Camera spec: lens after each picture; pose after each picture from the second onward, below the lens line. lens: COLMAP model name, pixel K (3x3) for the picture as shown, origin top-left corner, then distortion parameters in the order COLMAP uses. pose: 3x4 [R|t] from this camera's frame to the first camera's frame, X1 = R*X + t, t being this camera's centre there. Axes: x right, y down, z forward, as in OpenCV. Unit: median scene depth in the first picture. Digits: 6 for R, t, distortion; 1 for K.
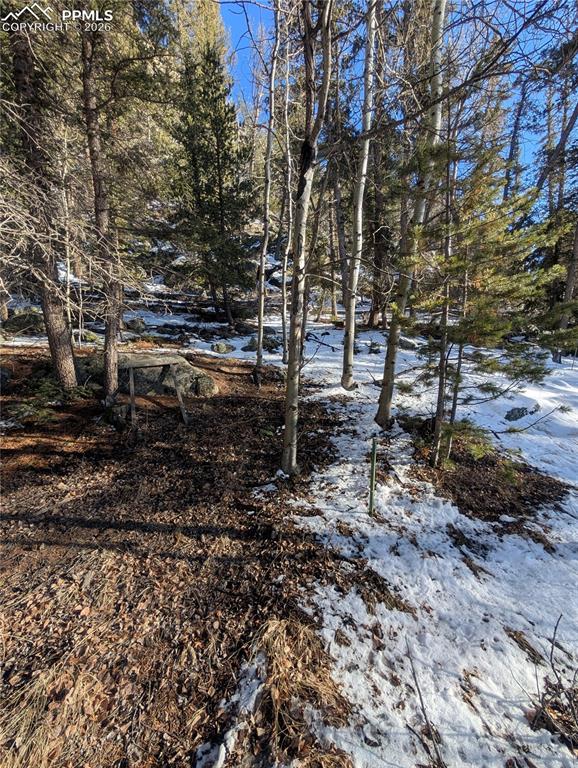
lens RADIAL K [[288.6, 0, 291.0], [0, 288.6, 381.2], [0, 0, 1]] dist [0.000702, 0.000341]
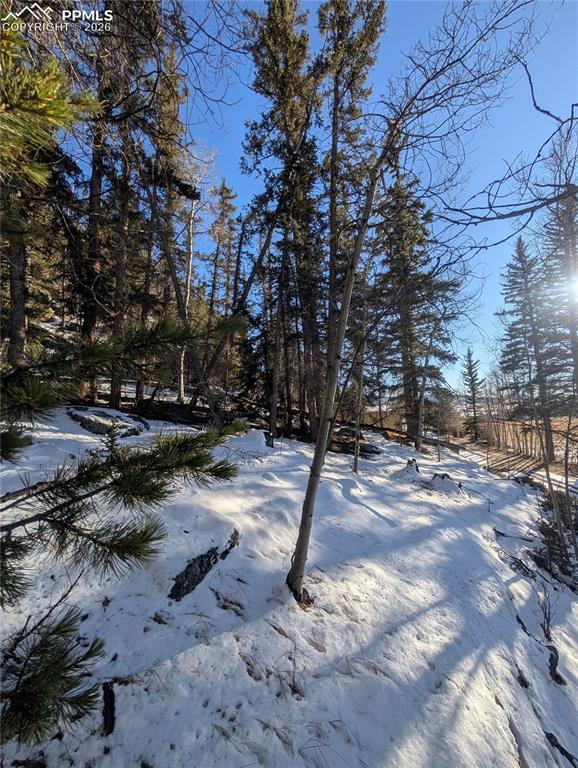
lens RADIAL K [[288.6, 0, 291.0], [0, 288.6, 381.2], [0, 0, 1]] dist [0.000702, 0.000341]
pose [[0.712183, 0.103737, 0.694286, 0.323551], [0.079995, 0.970586, -0.227077, -0.060528], [-0.697421, 0.217260, 0.682937, 0.283390]]
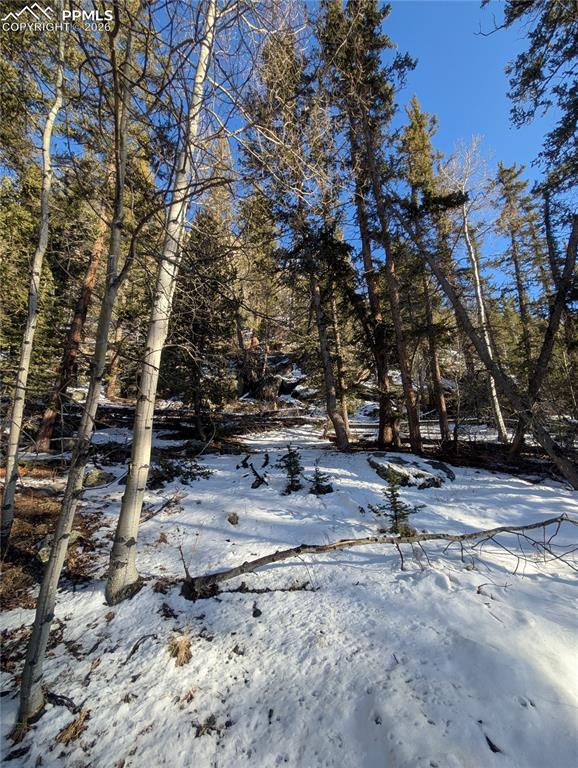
lens RADIAL K [[288.6, 0, 291.0], [0, 288.6, 381.2], [0, 0, 1]] dist [0.000702, 0.000341]
pose [[0.969911, -0.051296, -0.237994, 0.477921], [-0.043791, 0.924851, -0.377801, -0.102542], [0.239489, 0.376856, 0.894777, 0.456804]]
